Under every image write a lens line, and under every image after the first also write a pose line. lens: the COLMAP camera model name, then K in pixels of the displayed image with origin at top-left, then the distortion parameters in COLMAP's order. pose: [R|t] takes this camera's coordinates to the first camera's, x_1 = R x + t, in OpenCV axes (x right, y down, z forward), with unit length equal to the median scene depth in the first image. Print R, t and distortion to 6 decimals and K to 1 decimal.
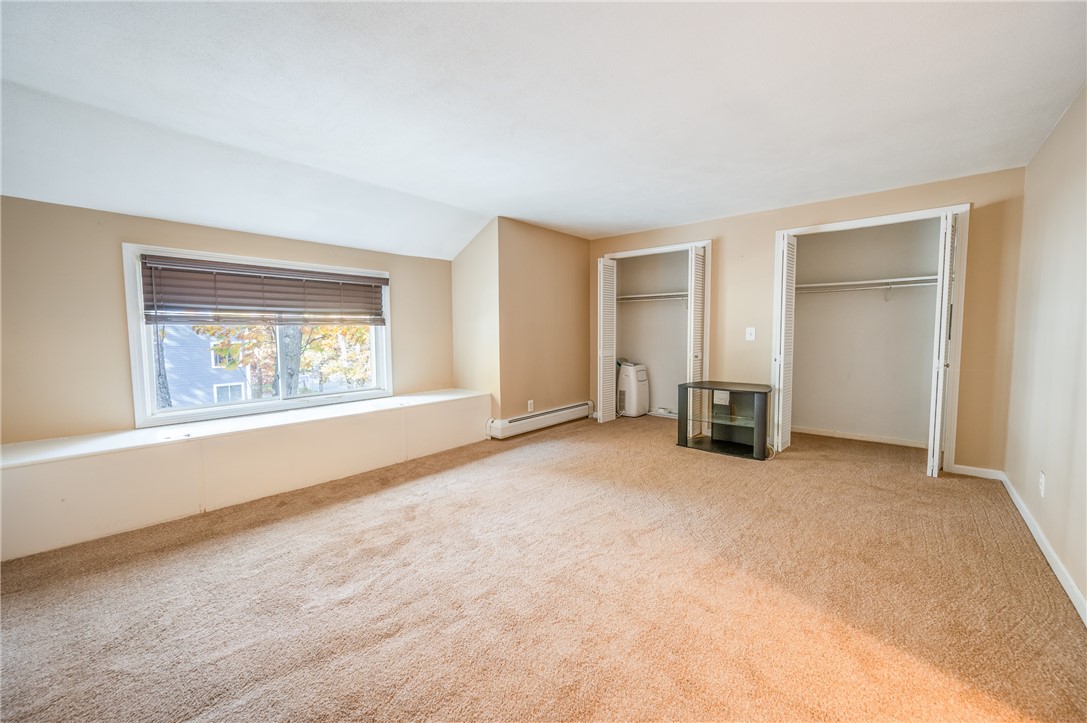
lens RADIAL K [[427.9, 0, 547.7], [0, 427.9, 359.7], [0, 0, 1]] dist [0.000906, 0.000158]
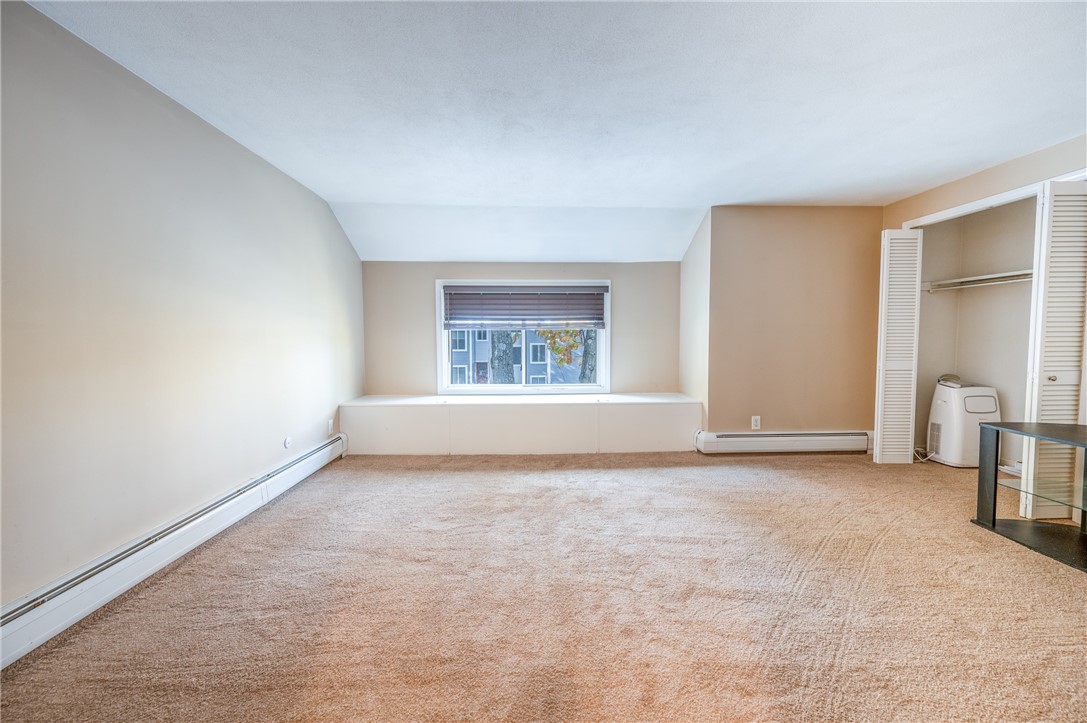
lens RADIAL K [[427.9, 0, 547.7], [0, 427.9, 359.7], [0, 0, 1]] dist [0.000906, 0.000158]
pose [[0.680084, 0.042752, -0.731886, 0.382558], [-0.048973, 0.998718, 0.012831, -0.008588], [0.731496, 0.027116, 0.681306, 0.165995]]
